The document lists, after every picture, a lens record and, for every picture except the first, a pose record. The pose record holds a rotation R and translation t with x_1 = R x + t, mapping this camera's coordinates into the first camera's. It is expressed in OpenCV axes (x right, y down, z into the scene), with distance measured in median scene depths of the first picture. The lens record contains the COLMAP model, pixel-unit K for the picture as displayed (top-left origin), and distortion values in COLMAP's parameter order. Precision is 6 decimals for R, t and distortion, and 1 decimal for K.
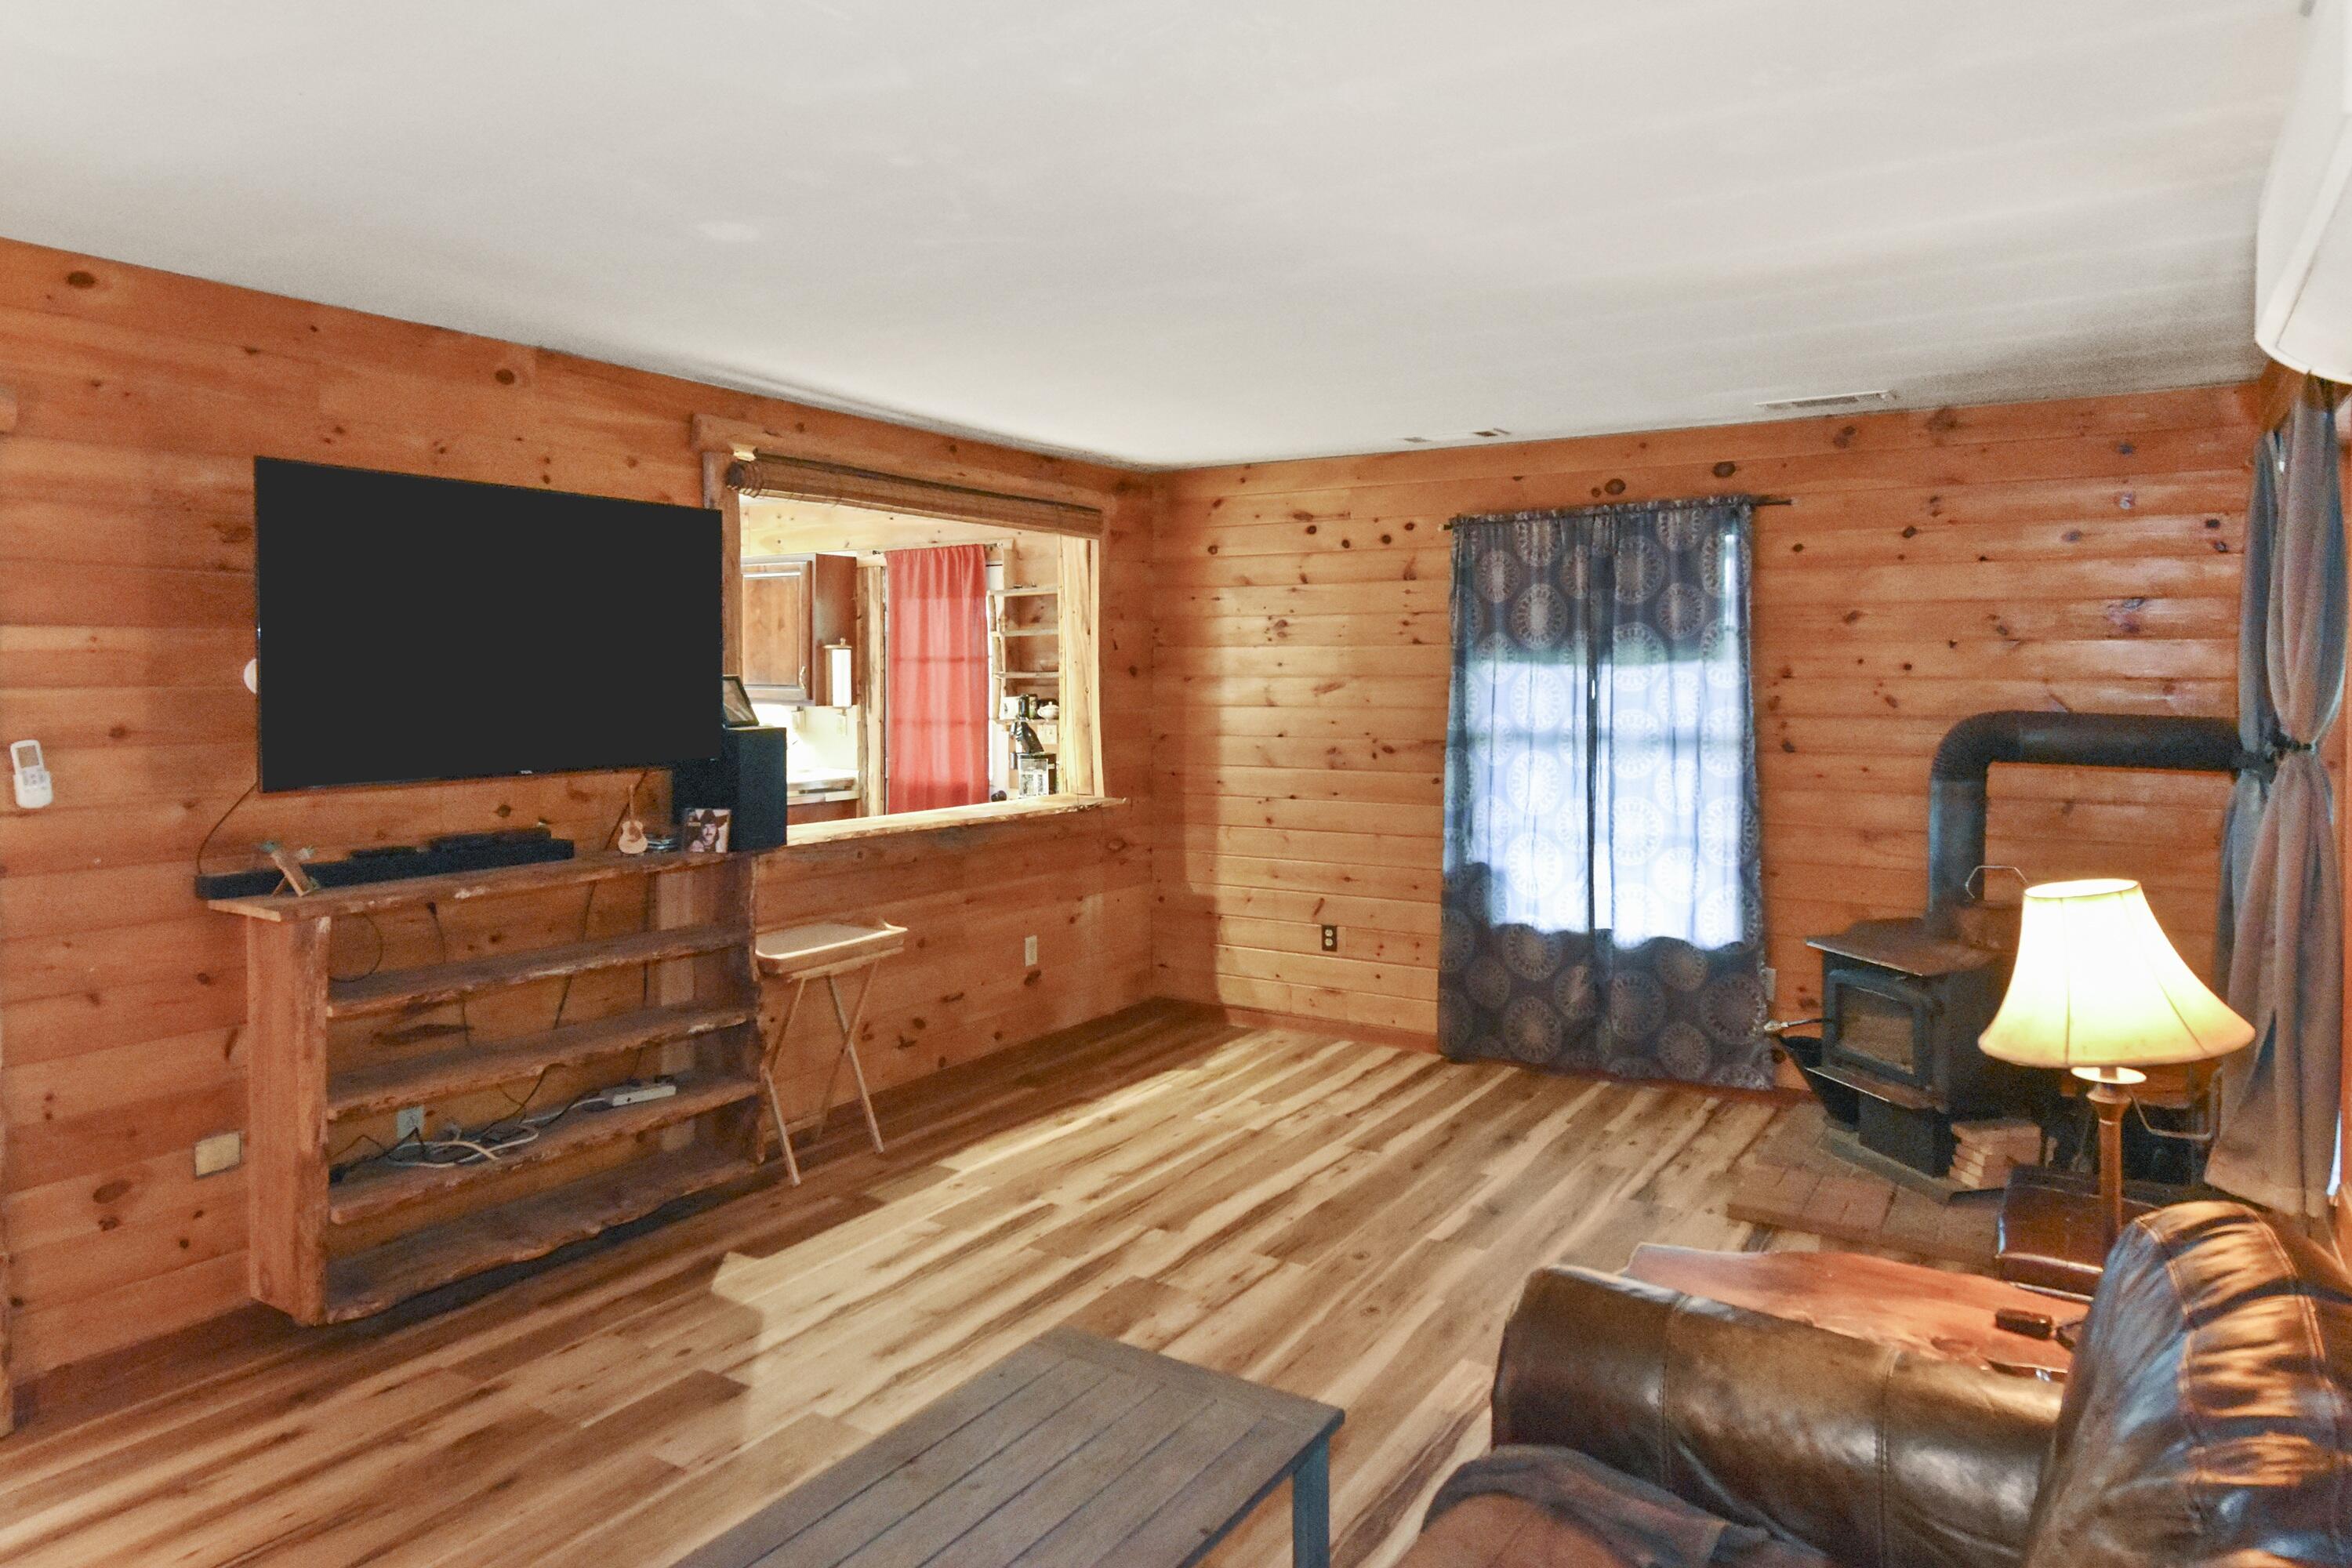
lens RADIAL K [[1437.7, 0, 1154.9], [0, 1437.7, 736.0], [0, 0, 1]] dist [0.011902, -0.004154]
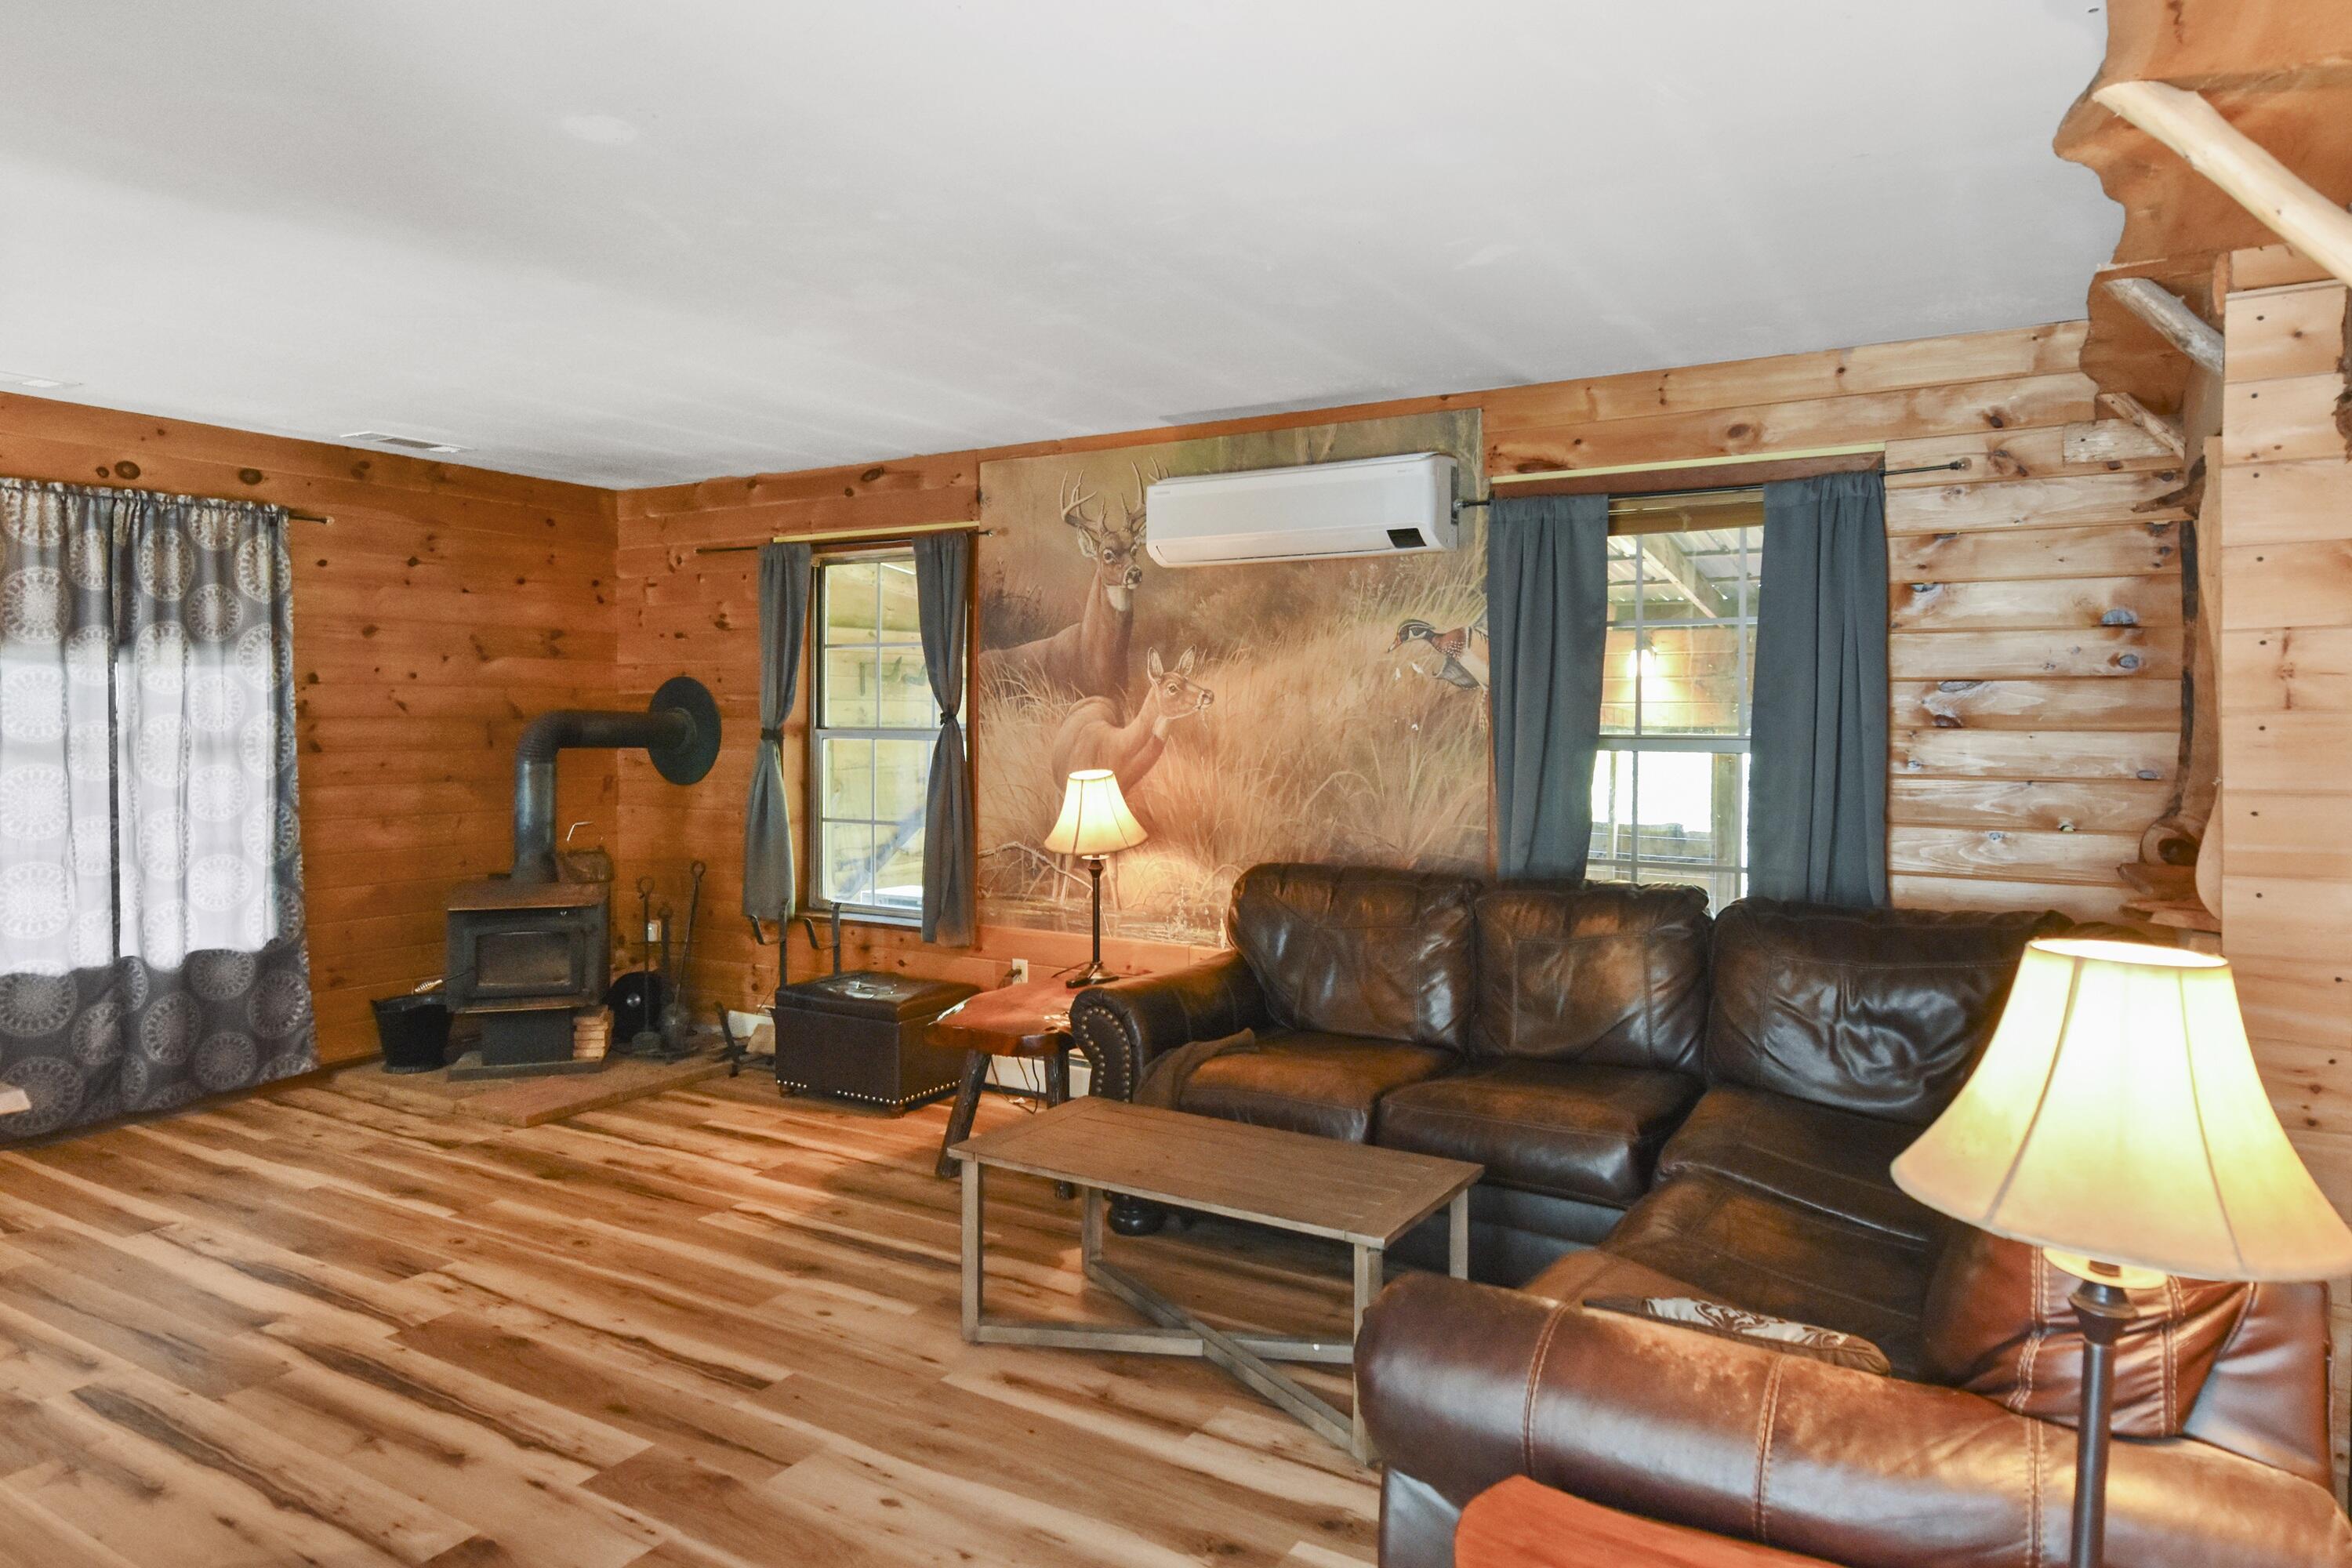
lens RADIAL K [[1437.7, 0, 1176.1], [0, 1437.7, 775.5], [0, 0, 1]] dist [0.011902, -0.004154]
pose [[-0.005730, -0.041306, 0.999130, -0.638740], [0.041277, 0.998285, 0.041507, 0.010360], [-0.999131, 0.041479, -0.004015, 0.362906]]
